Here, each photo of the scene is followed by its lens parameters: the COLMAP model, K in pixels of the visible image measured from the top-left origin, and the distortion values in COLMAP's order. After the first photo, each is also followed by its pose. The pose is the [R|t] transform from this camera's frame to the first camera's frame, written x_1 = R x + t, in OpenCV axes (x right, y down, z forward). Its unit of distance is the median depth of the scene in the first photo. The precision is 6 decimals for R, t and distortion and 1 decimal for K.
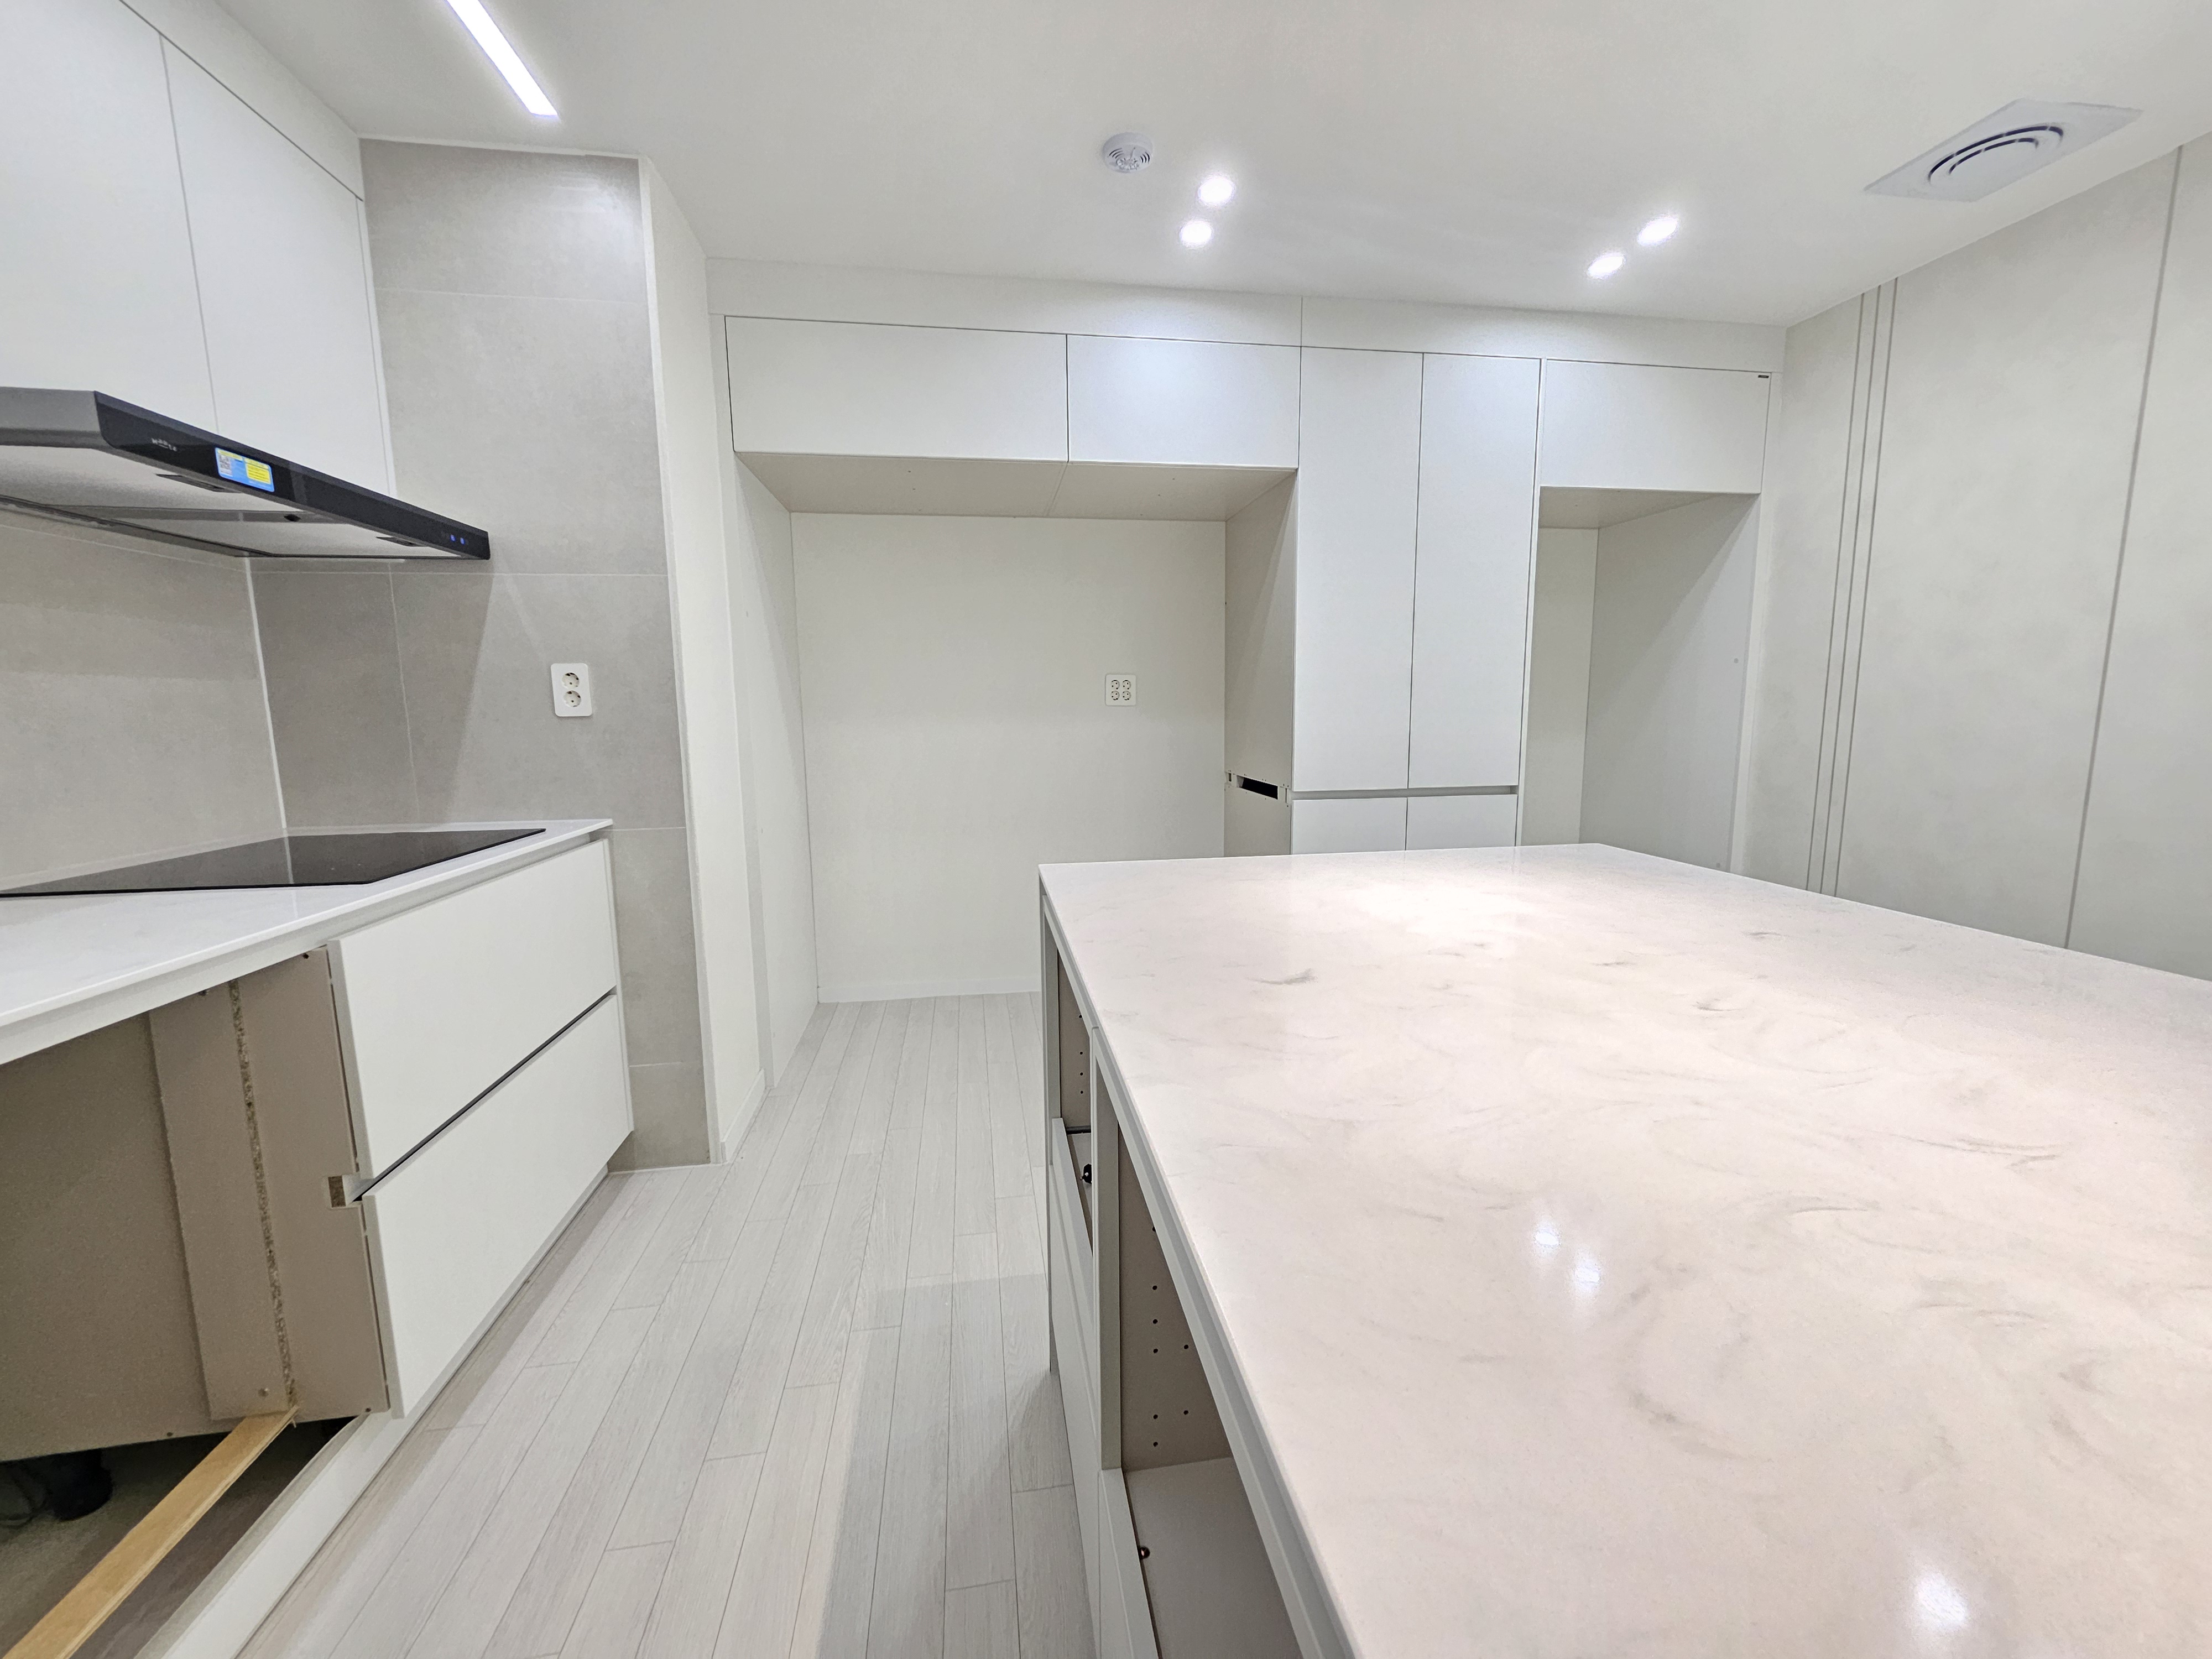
lens RADIAL K [[875.0, 0, 1106.0], [0, 875.0, 829.5], [0, 0, 1]] dist [-0.009649, 0.004471]
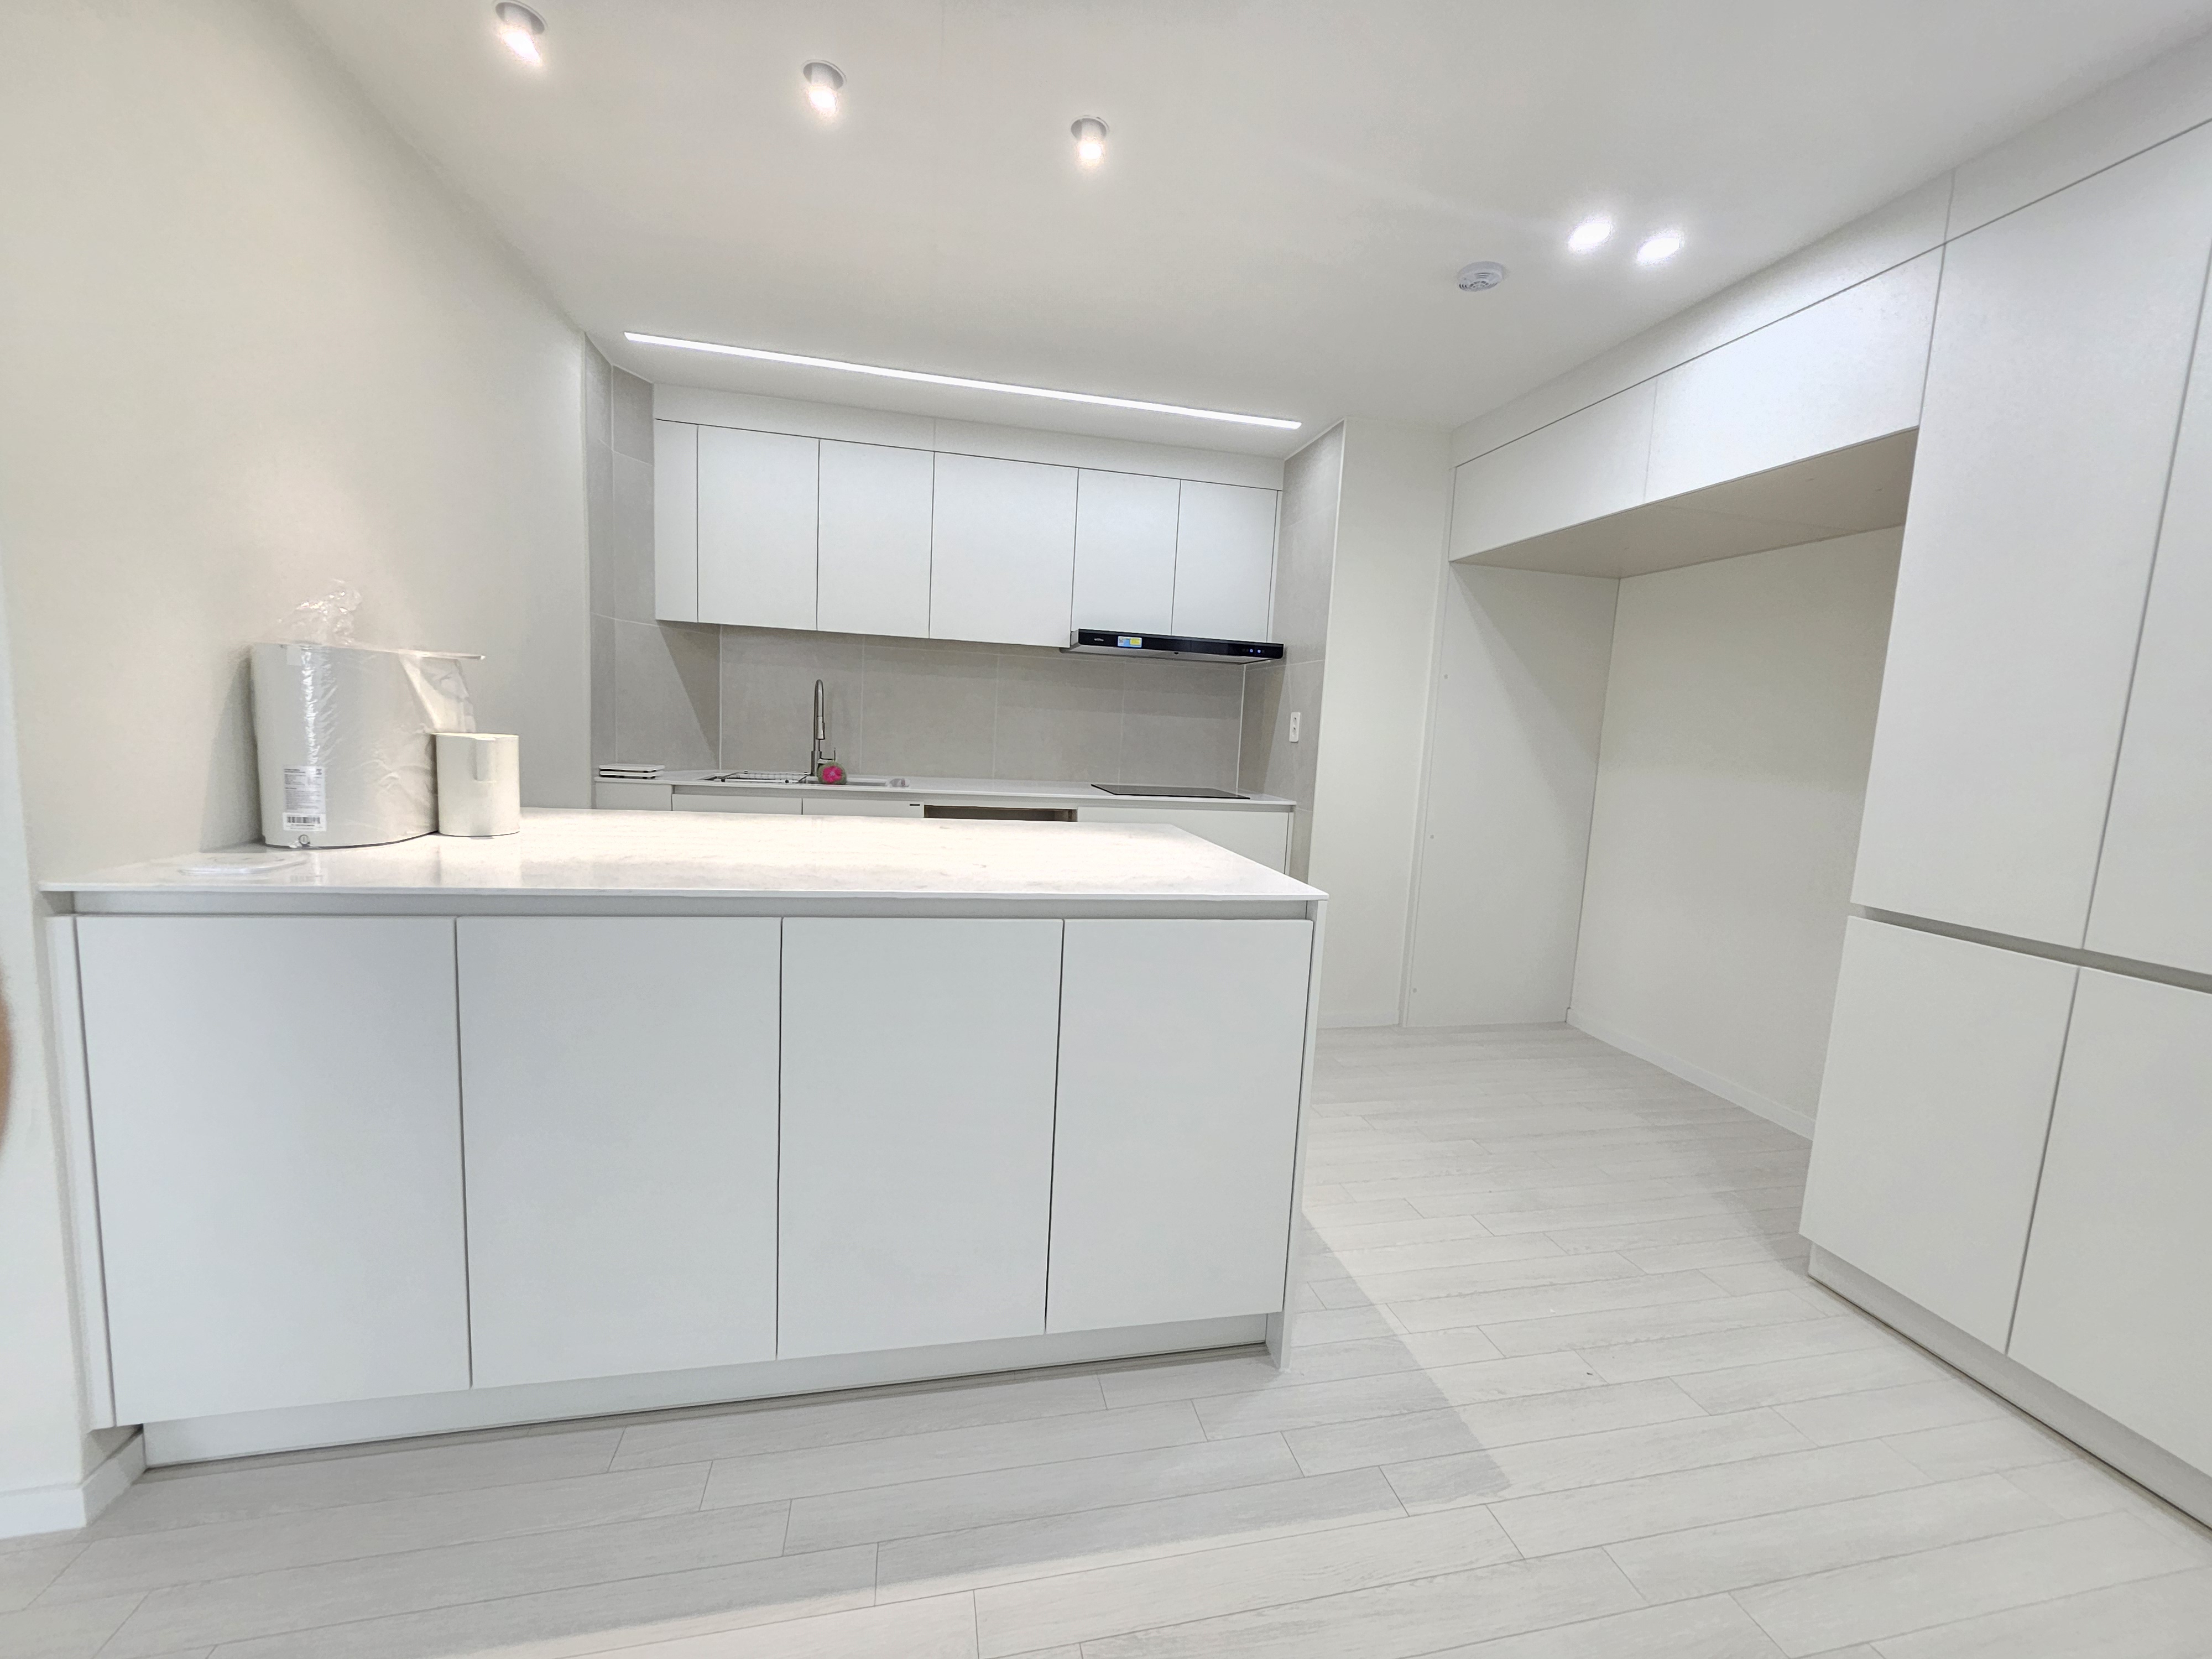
lens RADIAL K [[876.1, 0, 1106.0], [0, 876.1, 829.5], [0, 0, 1]] dist [0.000003, -0.000252]
pose [[0.055371, 0.131468, -0.989773, 1.121349], [-0.193679, 0.973879, 0.118522, -0.088757], [0.979501, 0.185135, 0.079387, 0.495428]]
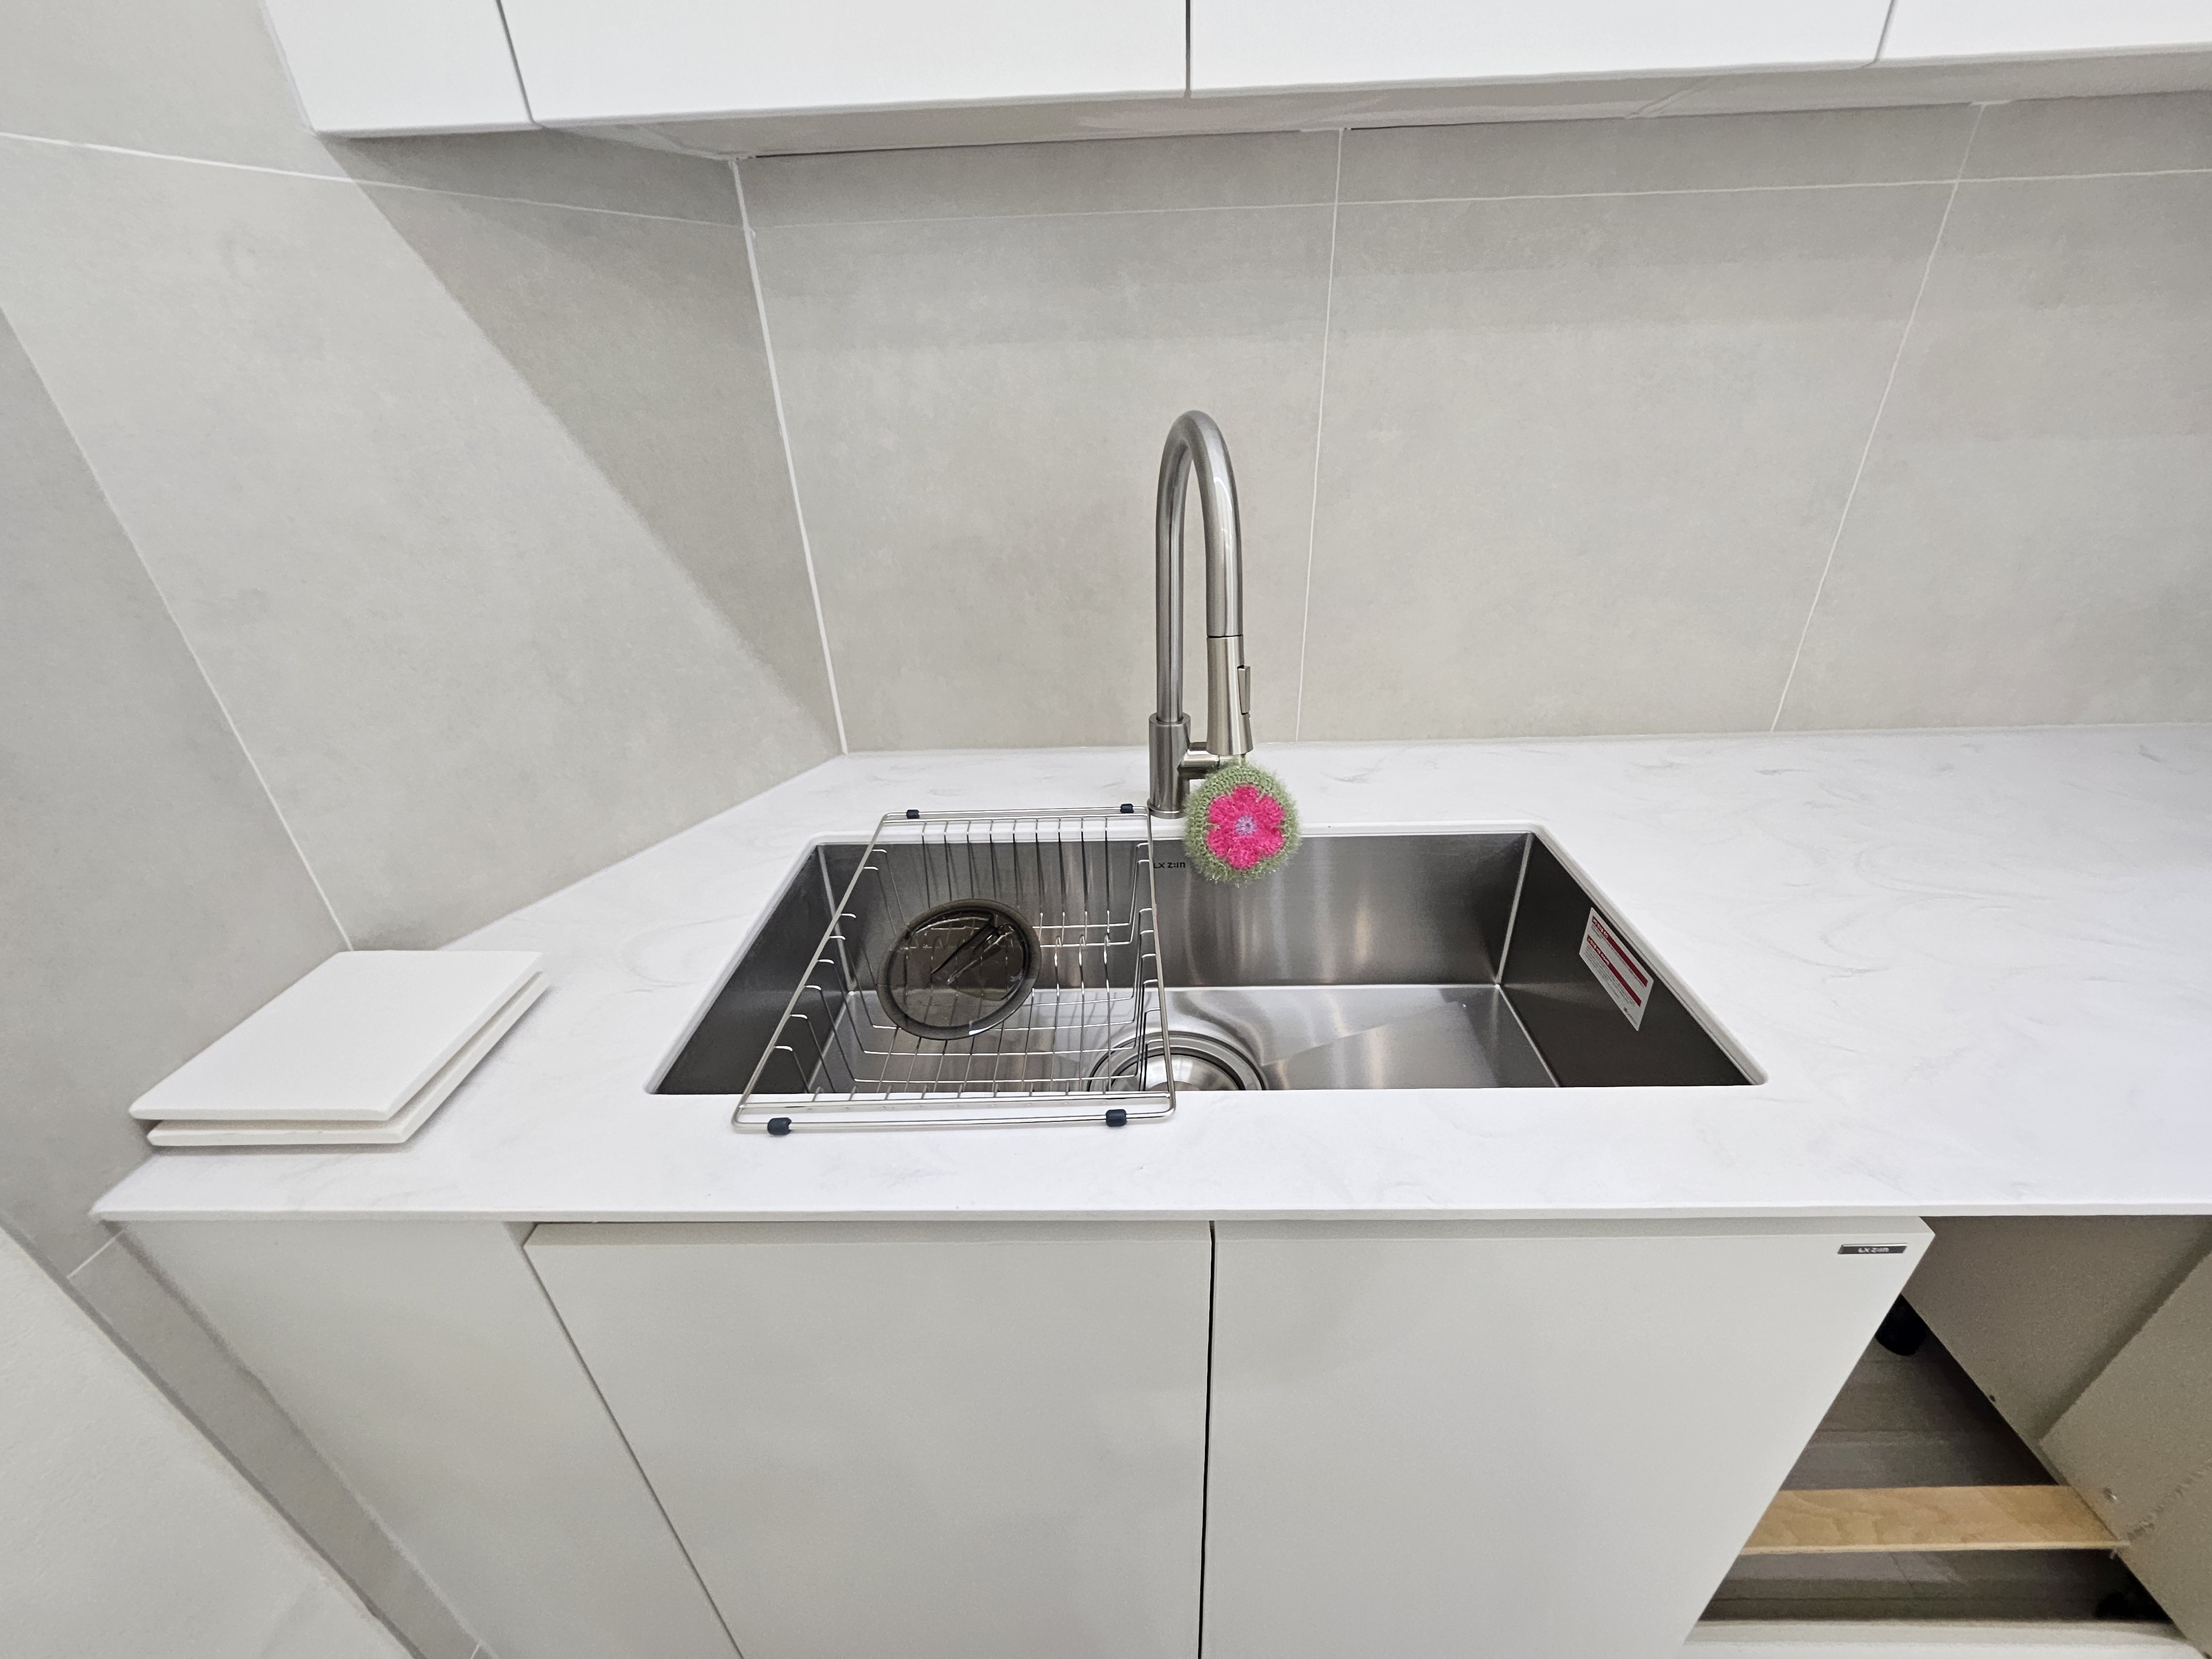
lens RADIAL K [[869.4, 0, 1109.9], [0, 869.4, 830.8], [0, 0, 1]] dist [-0.003226, -0.000110]
pose [[-0.175609, 0.477960, -0.860649, -0.273827], [-0.106207, 0.859934, 0.499233, -0.087763], [0.978714, 0.179077, -0.100250, 0.058059]]
